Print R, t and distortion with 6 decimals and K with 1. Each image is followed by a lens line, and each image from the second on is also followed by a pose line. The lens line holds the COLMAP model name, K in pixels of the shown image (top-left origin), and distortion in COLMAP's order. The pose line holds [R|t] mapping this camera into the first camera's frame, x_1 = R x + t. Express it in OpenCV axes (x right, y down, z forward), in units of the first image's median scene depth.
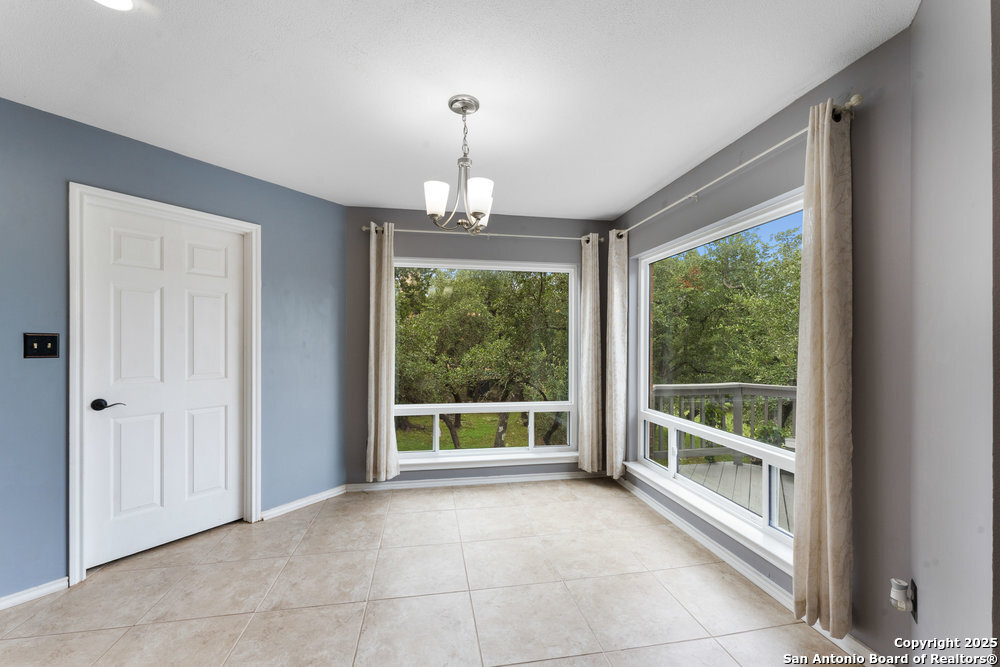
lens RADIAL K [[403.1, 0, 498.8], [0, 403.1, 339.9], [0, 0, 1]] dist [0.010355, 0.000181]
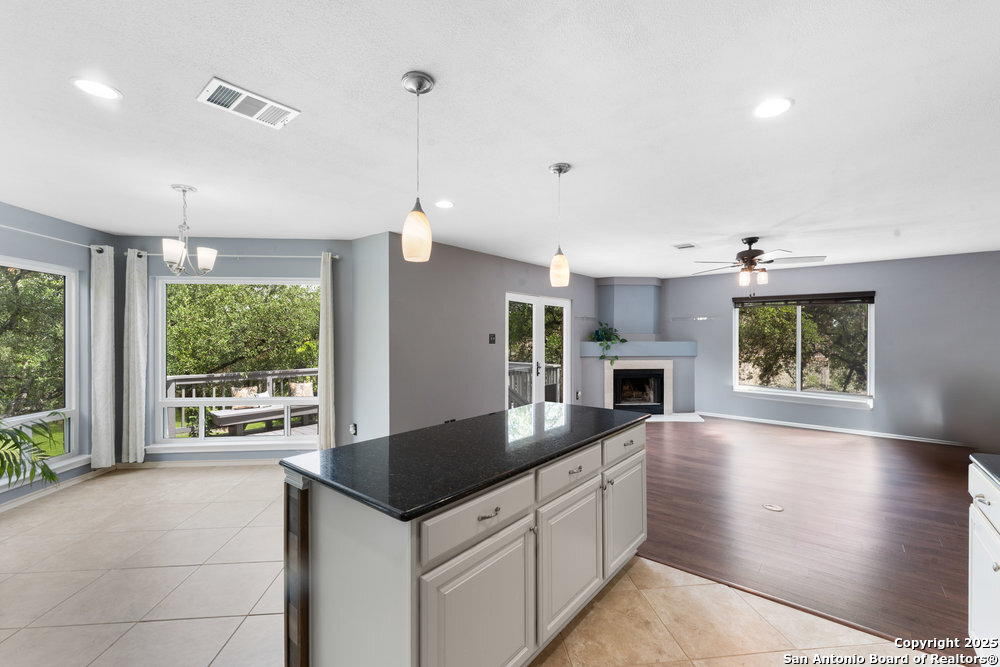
lens RADIAL K [[414.2, 0, 499.0], [0, 414.2, 337.2], [0, 0, 1]] dist [0.001795, 0.000009]
pose [[0.089091, -0.009036, 0.995982, -0.801952], [-0.006884, 0.999929, 0.009688, -0.039235], [-0.996000, -0.007719, 0.089023, -0.144500]]
